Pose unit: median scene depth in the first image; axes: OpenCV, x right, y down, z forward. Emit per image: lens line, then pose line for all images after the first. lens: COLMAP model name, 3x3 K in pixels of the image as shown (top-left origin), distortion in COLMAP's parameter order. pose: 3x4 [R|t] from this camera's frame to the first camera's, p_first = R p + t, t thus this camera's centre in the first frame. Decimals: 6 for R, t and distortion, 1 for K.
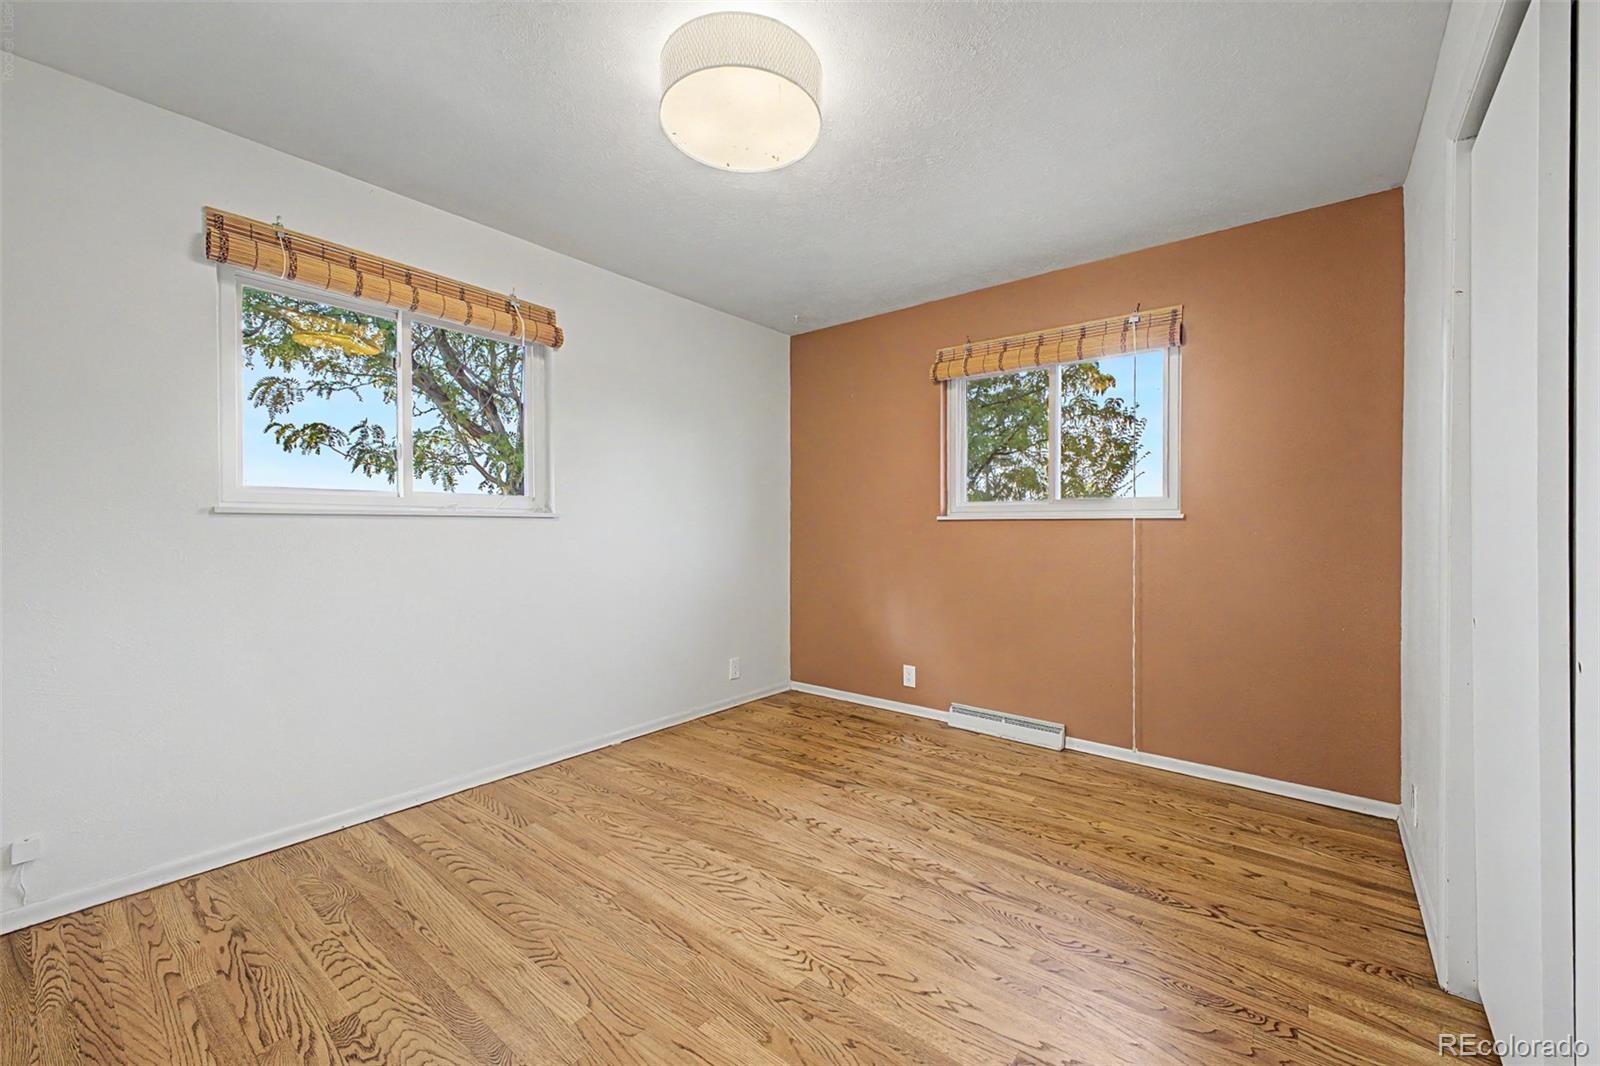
lens RADIAL K [[641.7, 0, 786.3], [0, 641.7, 529.8], [0, 0, 1]] dist [0.020712, -0.005752]
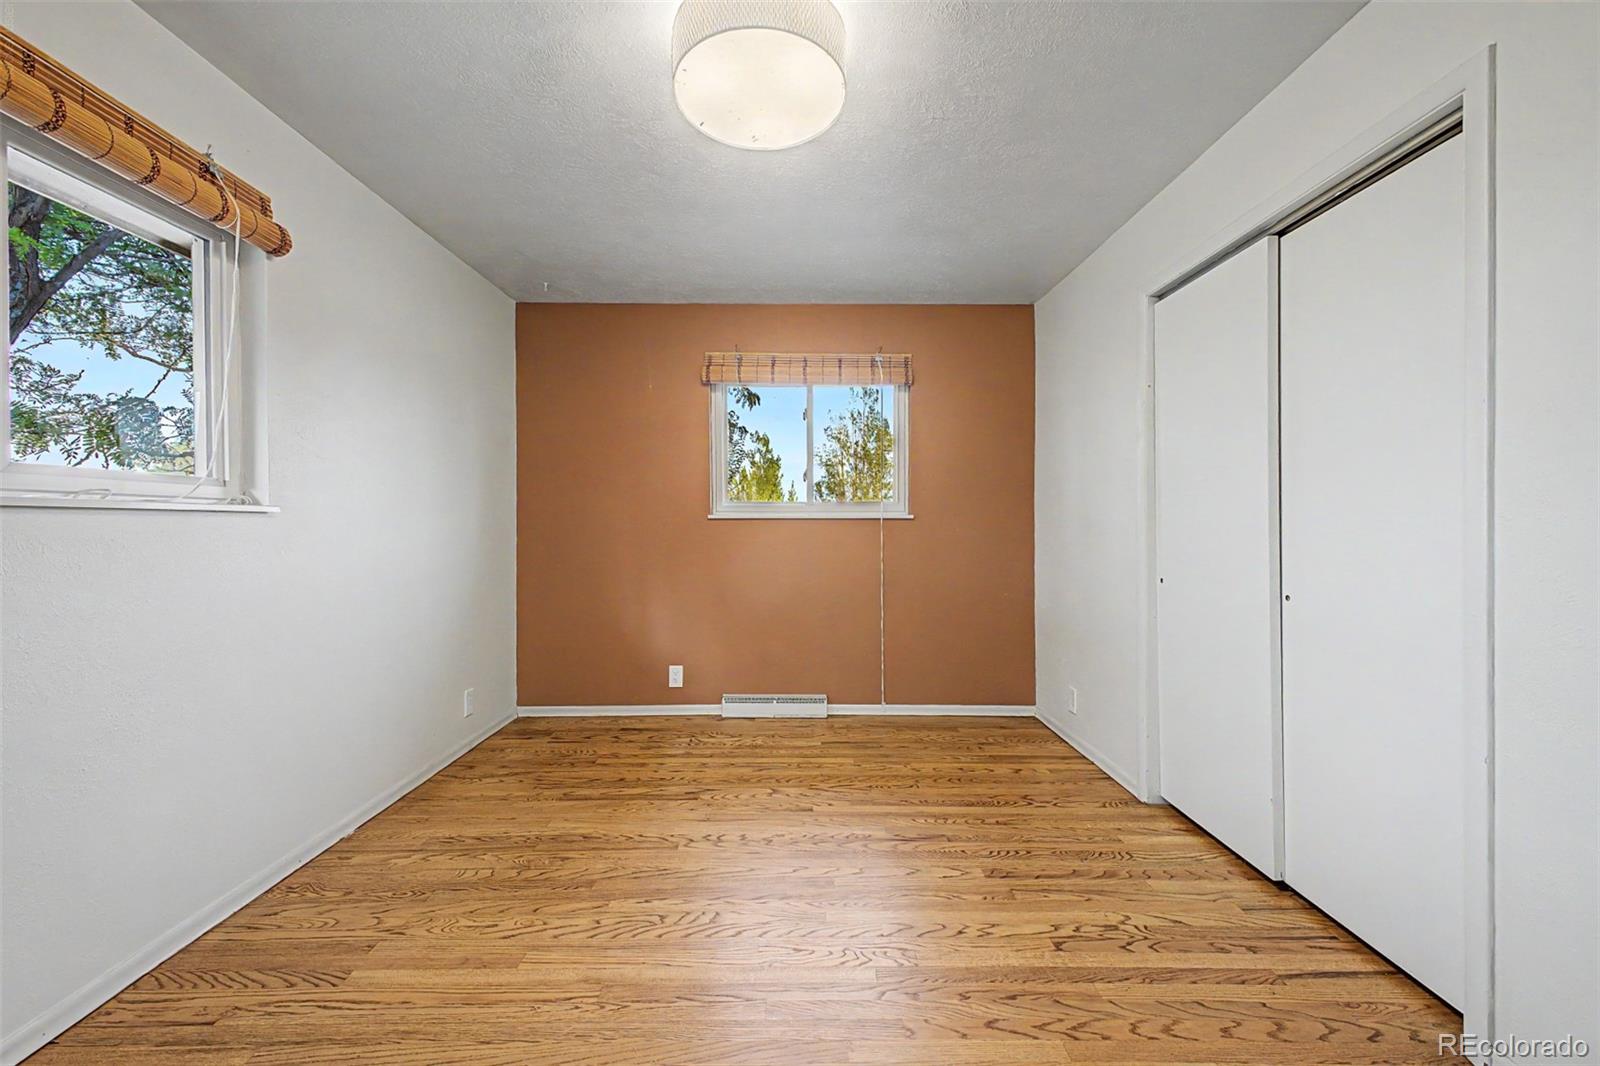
lens RADIAL K [[641.7, 0, 795.0], [0, 641.7, 523.0], [0, 0, 1]] dist [0.020712, -0.005752]
pose [[0.769390, -0.000404, 0.638780, -0.386259], [0.005246, 0.999970, -0.005687, -0.002475], [-0.638758, 0.007727, 0.769369, 0.155714]]
